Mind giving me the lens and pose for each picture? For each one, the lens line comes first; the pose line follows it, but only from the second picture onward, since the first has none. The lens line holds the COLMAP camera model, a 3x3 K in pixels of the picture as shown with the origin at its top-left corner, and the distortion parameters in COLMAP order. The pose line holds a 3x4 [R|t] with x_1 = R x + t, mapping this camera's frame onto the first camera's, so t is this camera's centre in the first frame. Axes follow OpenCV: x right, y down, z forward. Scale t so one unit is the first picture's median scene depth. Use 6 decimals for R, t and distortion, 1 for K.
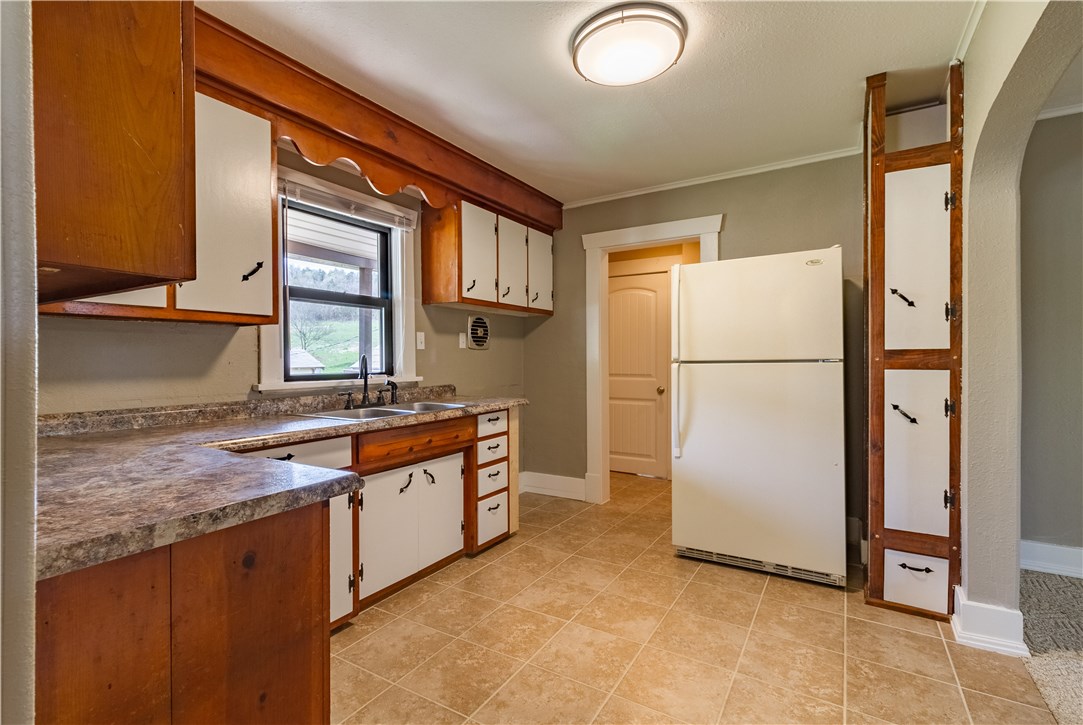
lens RADIAL K [[505.0, 0, 538.2], [0, 505.0, 361.4], [0, 0, 1]] dist [0.008559, -0.000333]
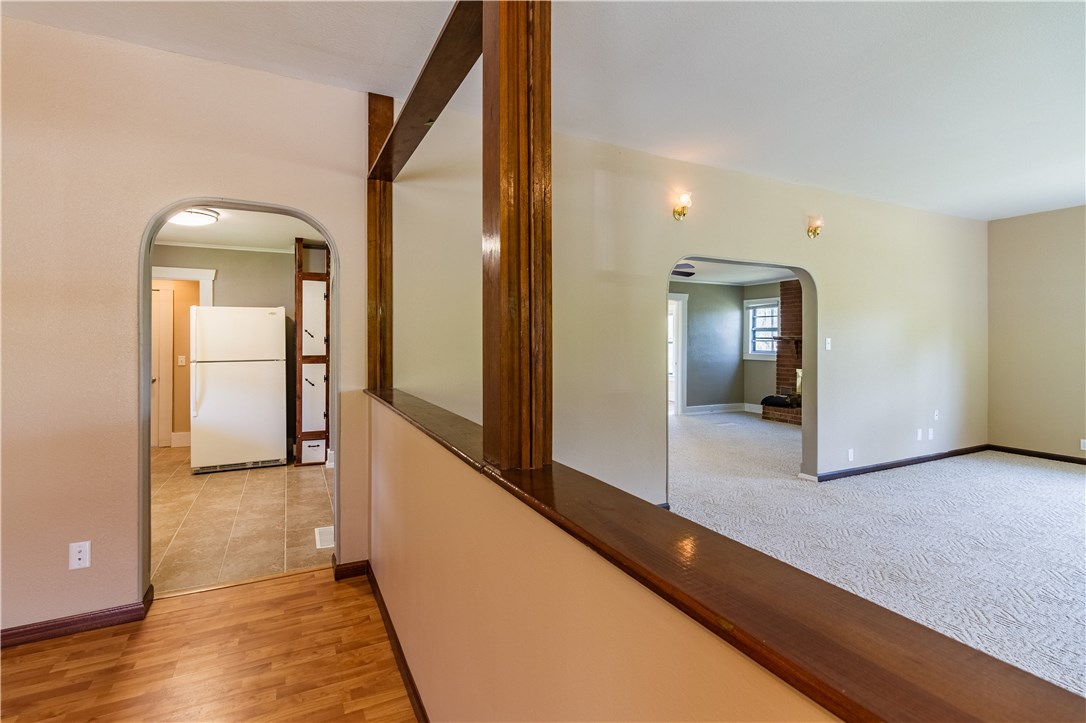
lens RADIAL K [[506.4, 0, 527.3], [0, 506.4, 344.6], [0, 0, 1]] dist [0.008559, -0.000333]
pose [[0.548707, 0.005116, 0.835999, -0.708778], [0.001704, 0.999972, -0.007238, -0.054282], [-0.836013, 0.005397, 0.548683, -1.158482]]
